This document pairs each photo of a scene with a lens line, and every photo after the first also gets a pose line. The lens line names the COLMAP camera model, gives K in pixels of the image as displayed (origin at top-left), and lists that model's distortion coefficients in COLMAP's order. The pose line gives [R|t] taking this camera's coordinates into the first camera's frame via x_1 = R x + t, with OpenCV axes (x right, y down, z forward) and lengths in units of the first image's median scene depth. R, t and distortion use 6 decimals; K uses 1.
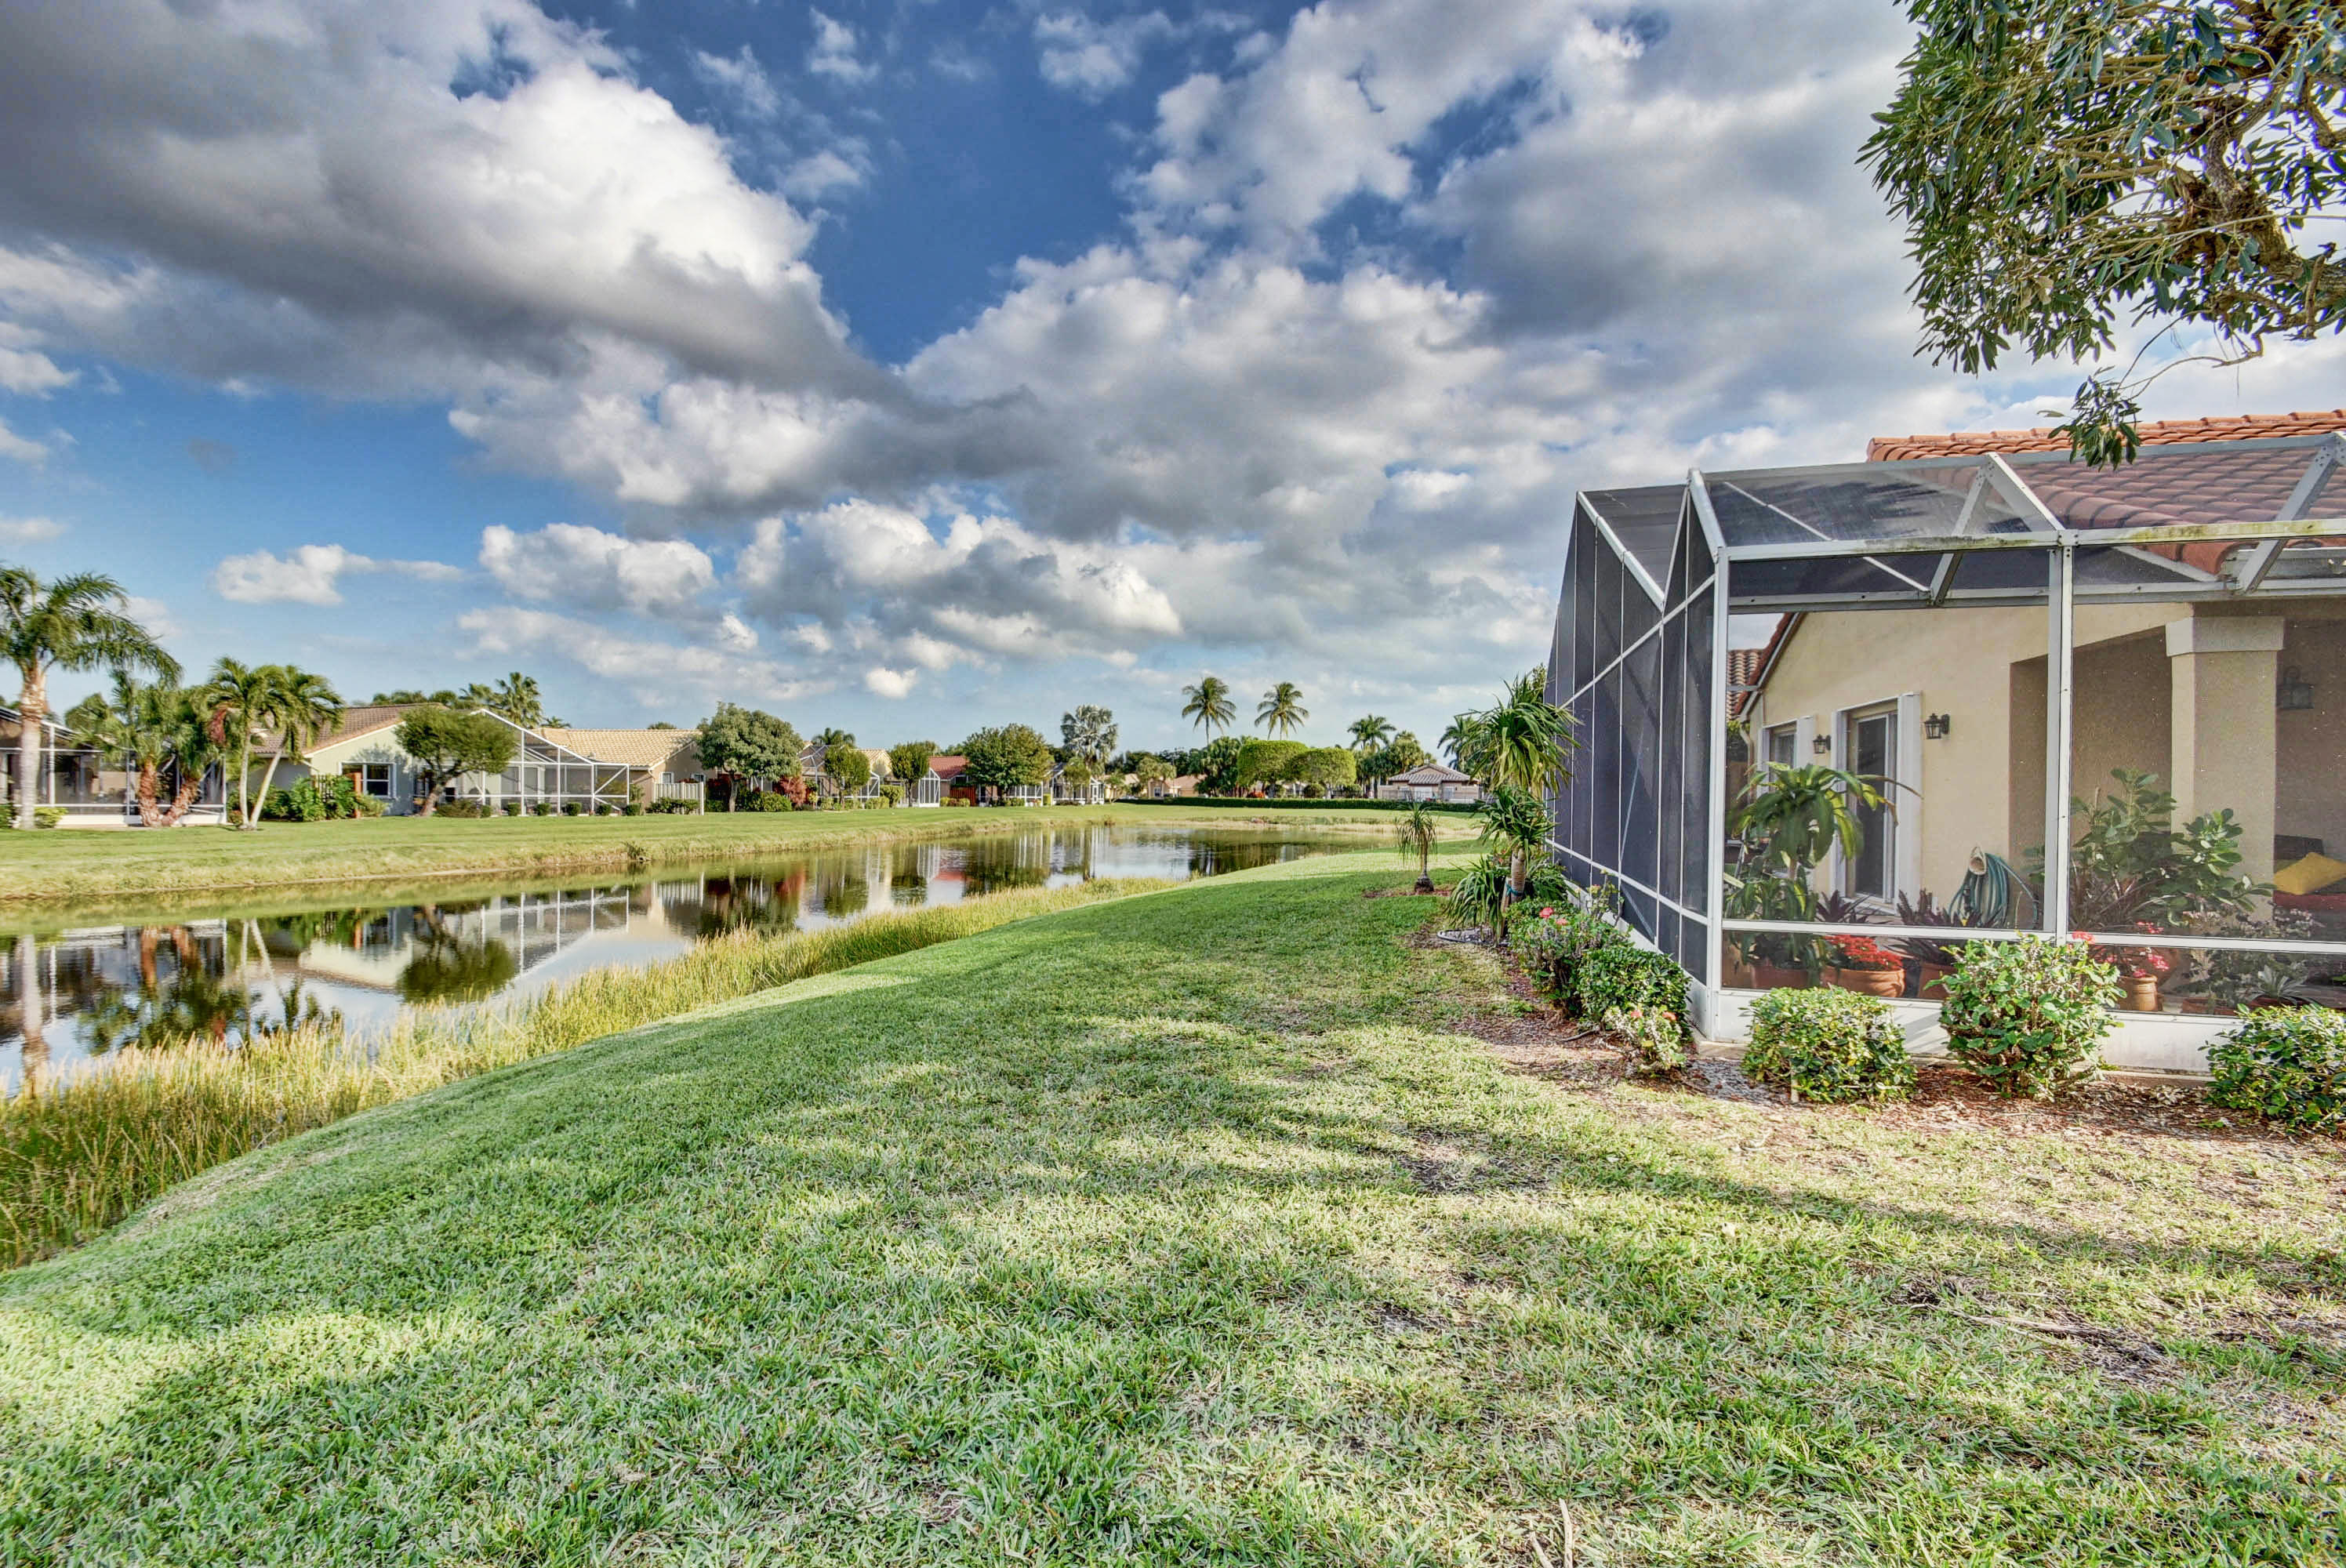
lens RADIAL K [[1051.8, 0, 1139.5], [0, 1051.8, 800.7], [0, 0, 1]] dist [0.003046, -0.007626]
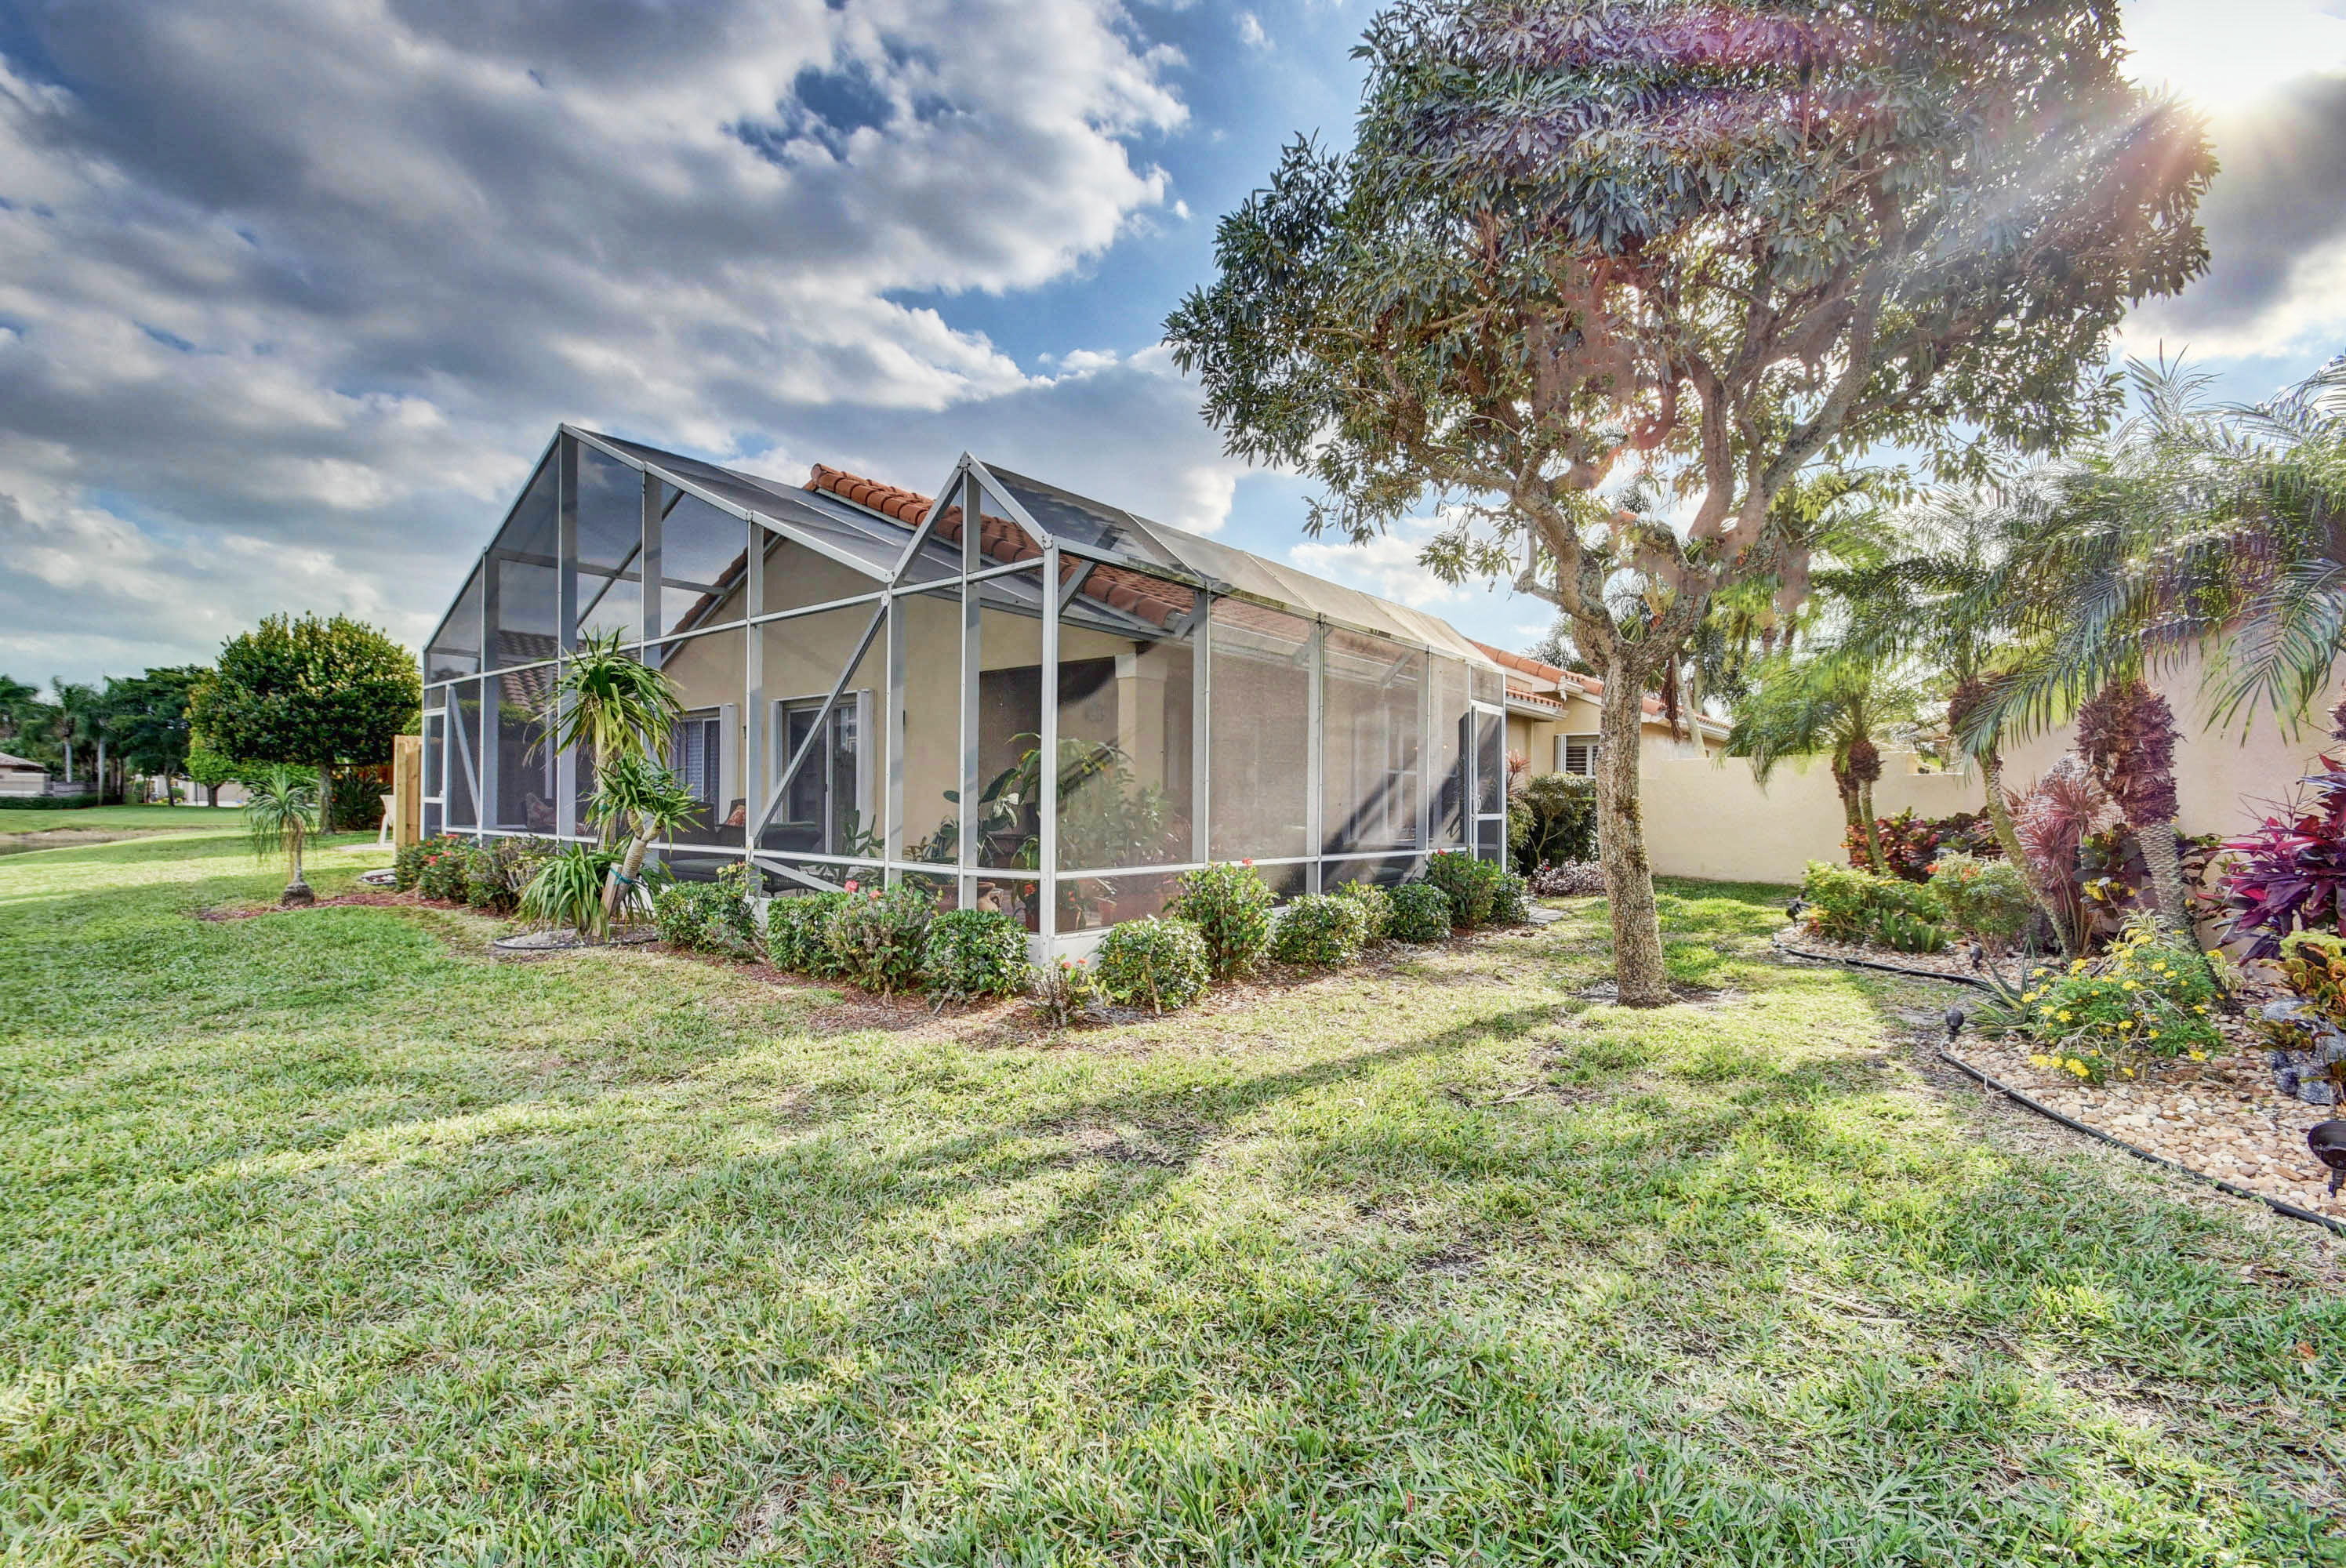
lens RADIAL K [[1051.8, 0, 1139.5], [0, 1051.8, 800.7], [0, 0, 1]] dist [0.003046, -0.007626]
pose [[0.407643, -0.017894, 0.912966, -0.434811], [0.009115, 0.999838, 0.015527, 0.020175], [-0.913096, 0.001992, 0.407740, 0.475107]]
